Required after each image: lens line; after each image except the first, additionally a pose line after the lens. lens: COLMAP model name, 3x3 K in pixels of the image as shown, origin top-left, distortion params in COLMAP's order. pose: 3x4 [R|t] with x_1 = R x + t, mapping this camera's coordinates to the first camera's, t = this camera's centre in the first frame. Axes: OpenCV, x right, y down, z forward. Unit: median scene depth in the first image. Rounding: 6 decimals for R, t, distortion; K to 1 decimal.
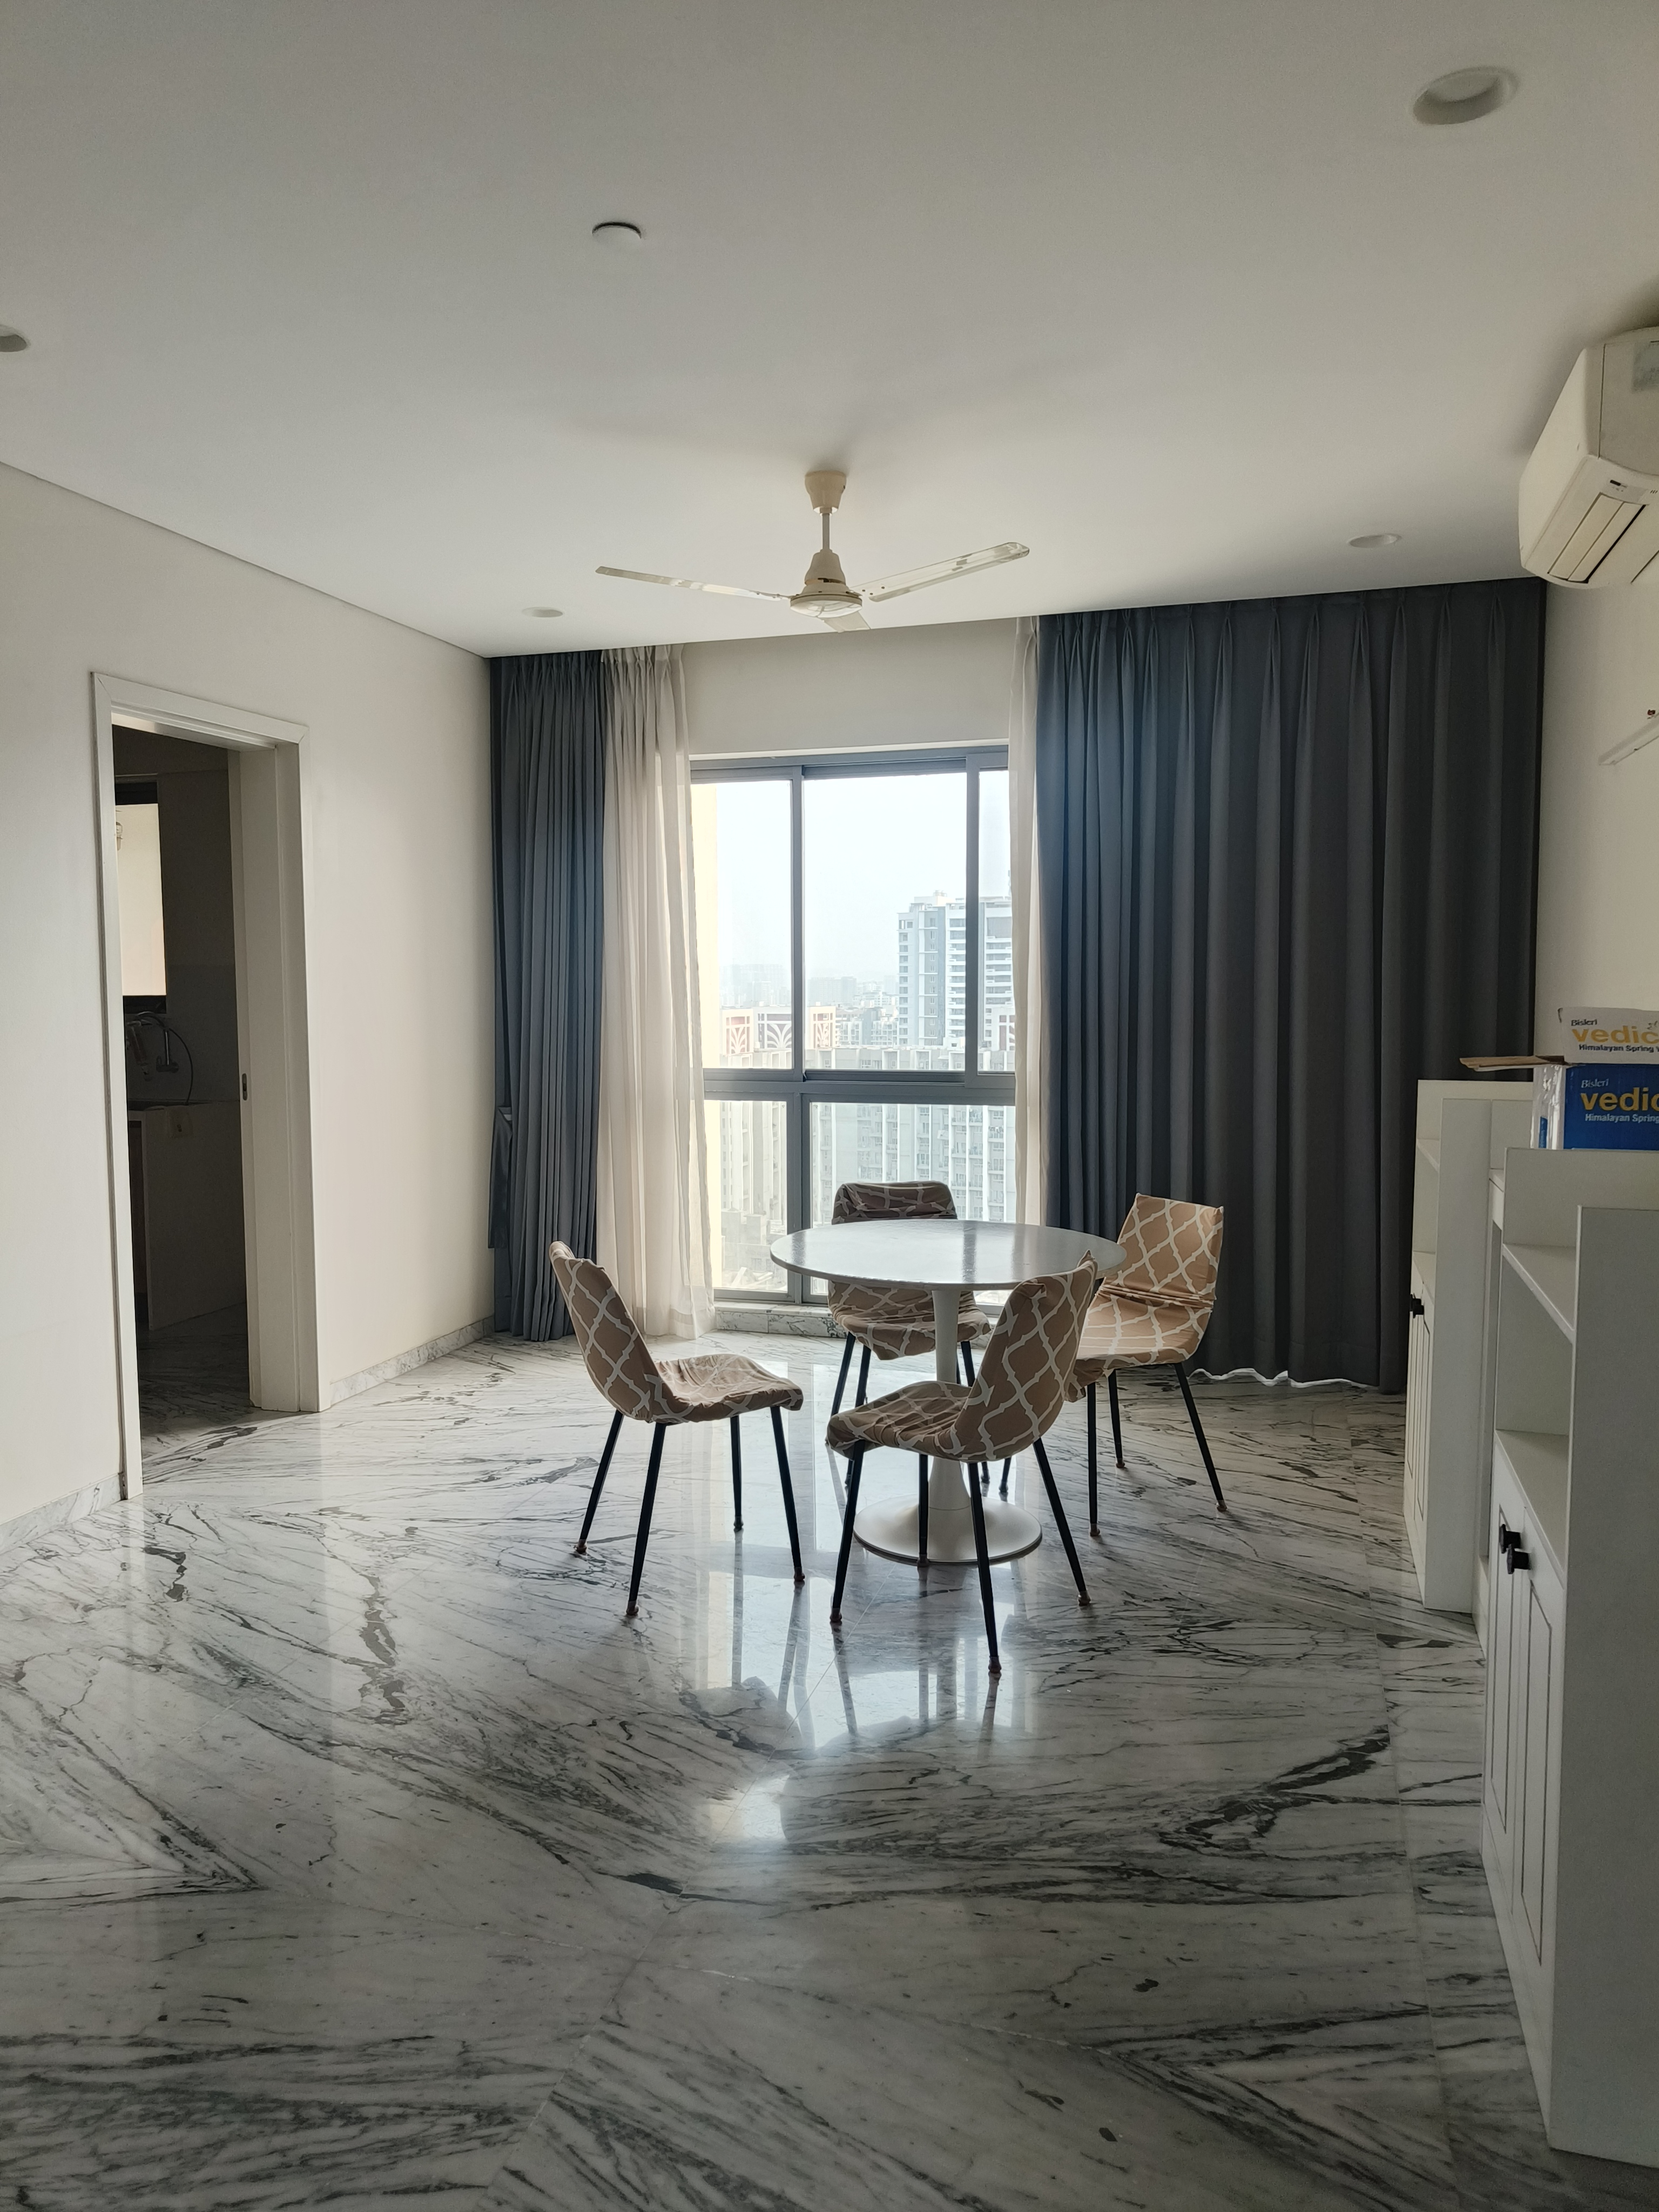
lens RADIAL K [[1528.5, 0, 816.6], [0, 1528.5, 1105.4], [0, 0, 1]] dist [0.019101, -0.003128]
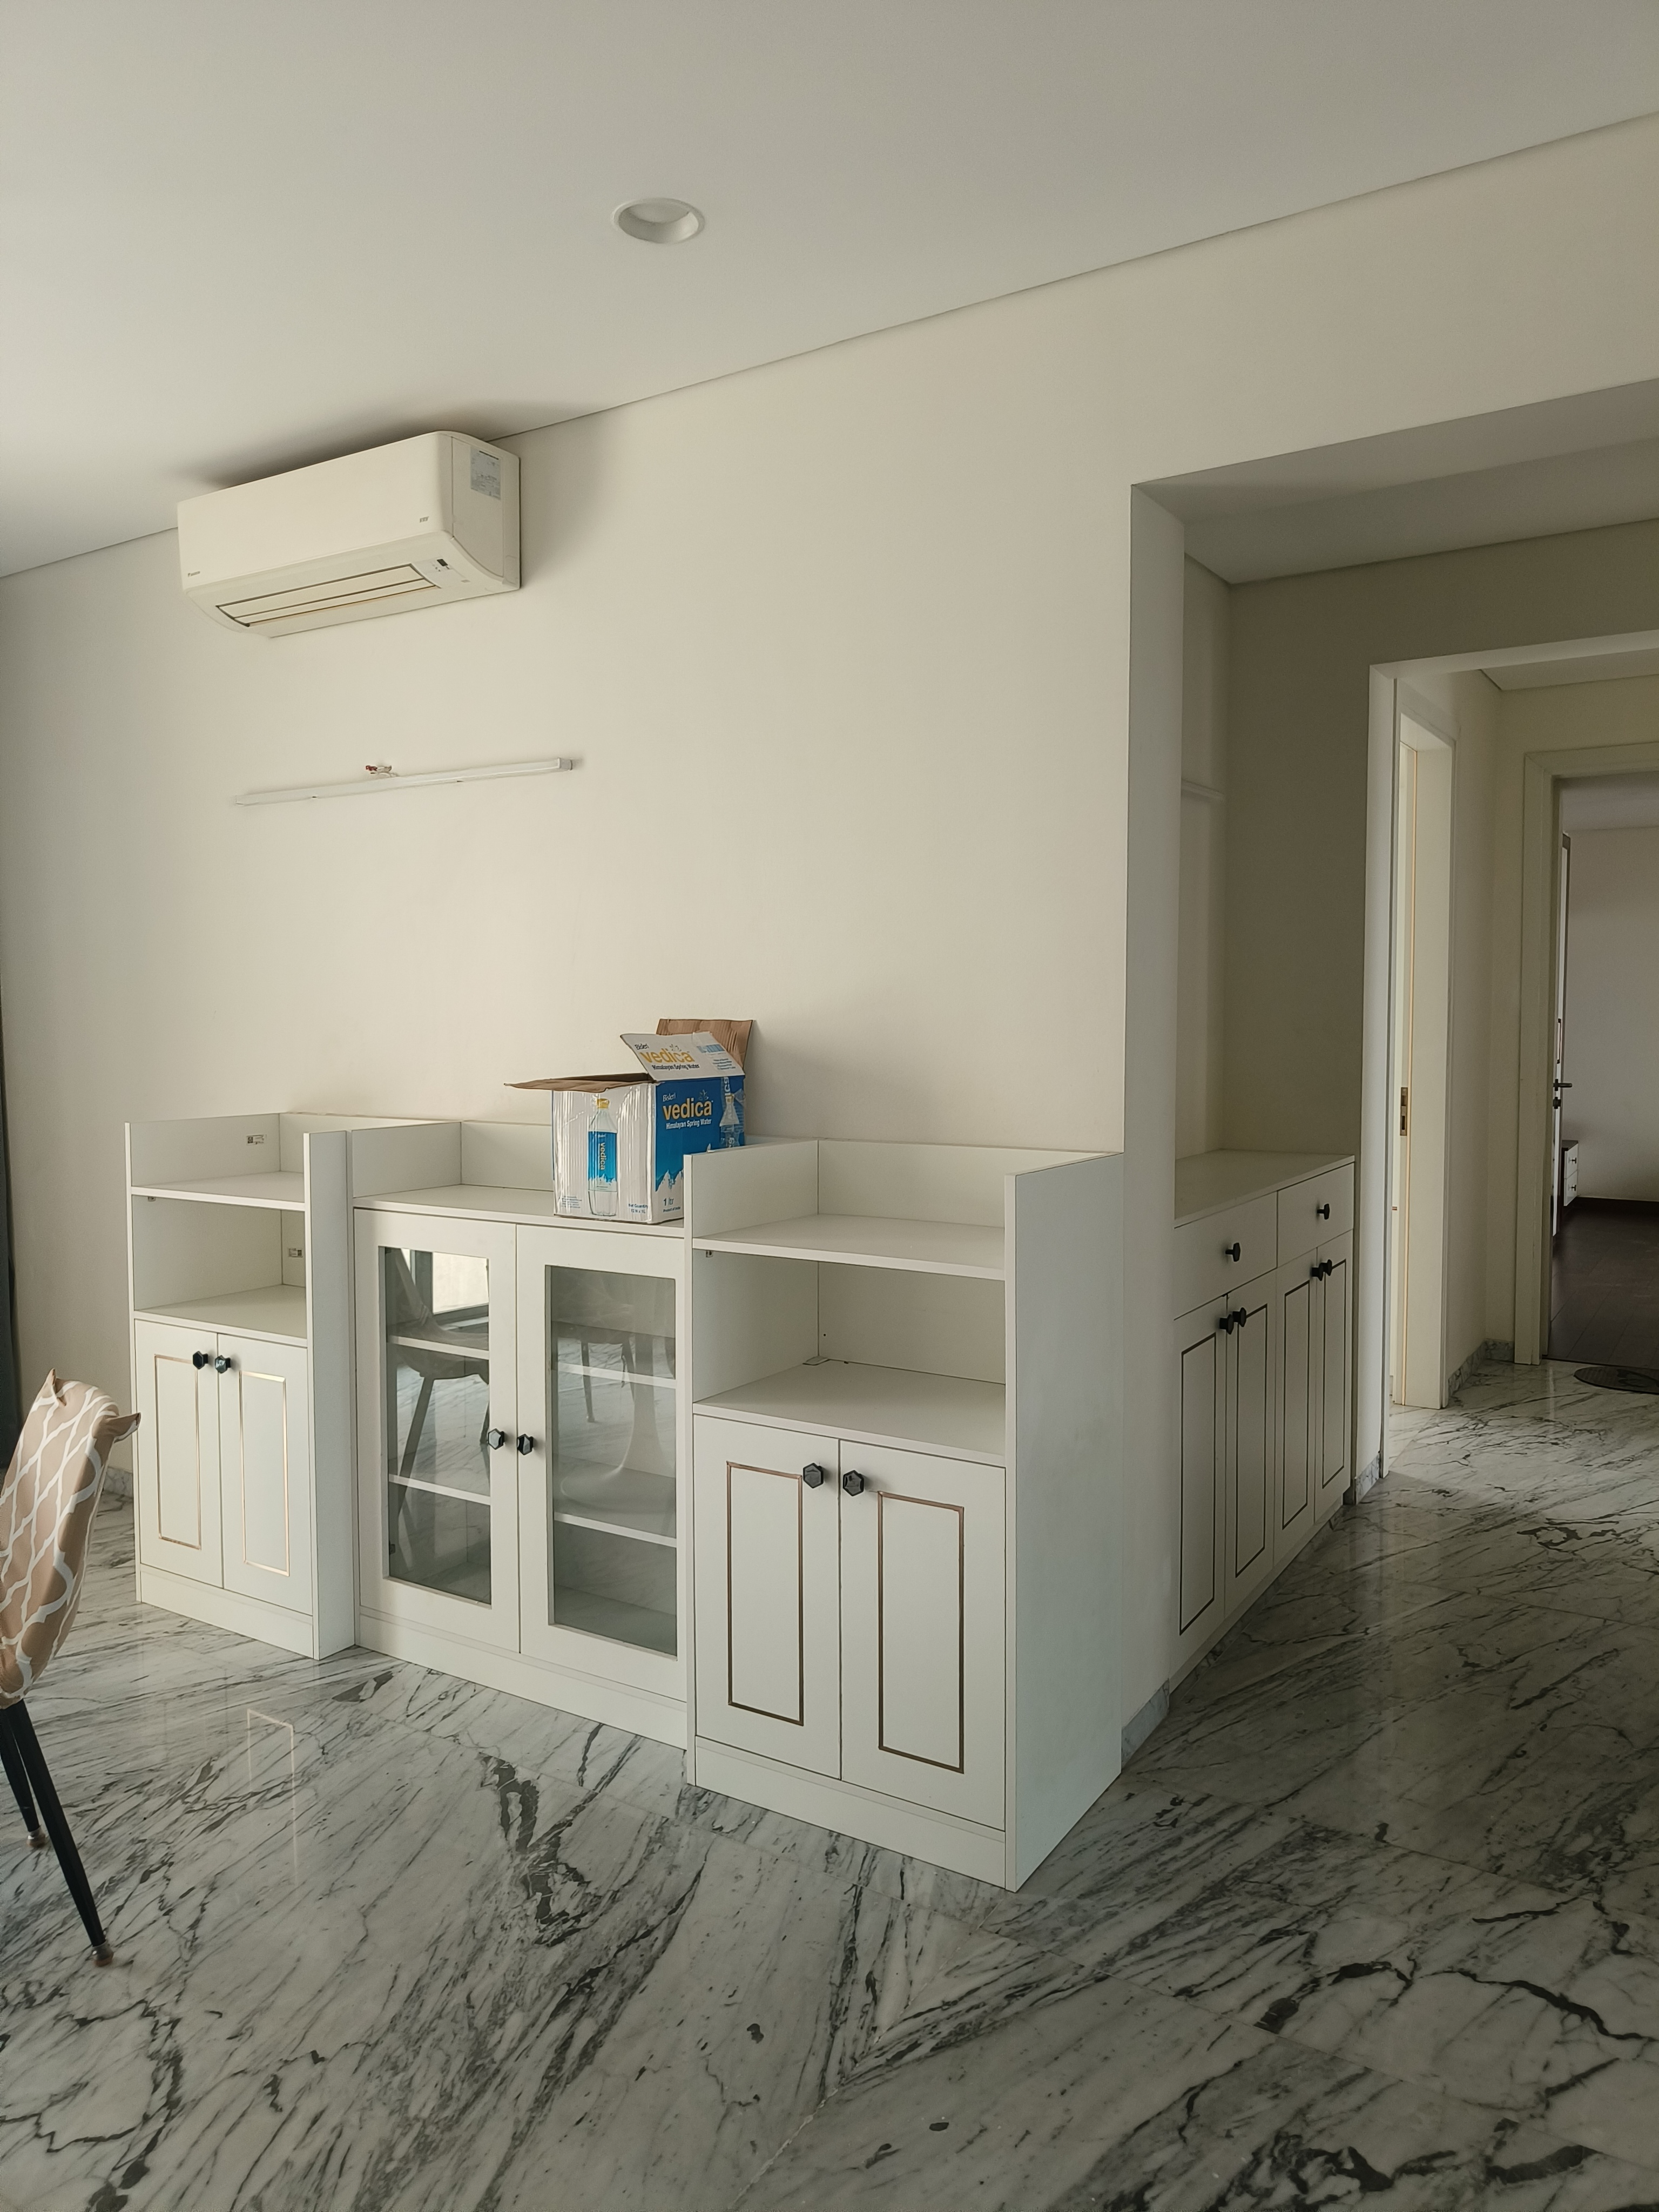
lens RADIAL K [[1528.5, 0, 820.1], [0, 1528.5, 1101.6], [0, 0, 1]] dist [0.019101, -0.003128]
pose [[0.264328, -0.053739, 0.962935, -0.506187], [0.079750, 0.996245, 0.033707, -0.035004], [-0.961130, 0.067884, 0.267621, 0.486630]]
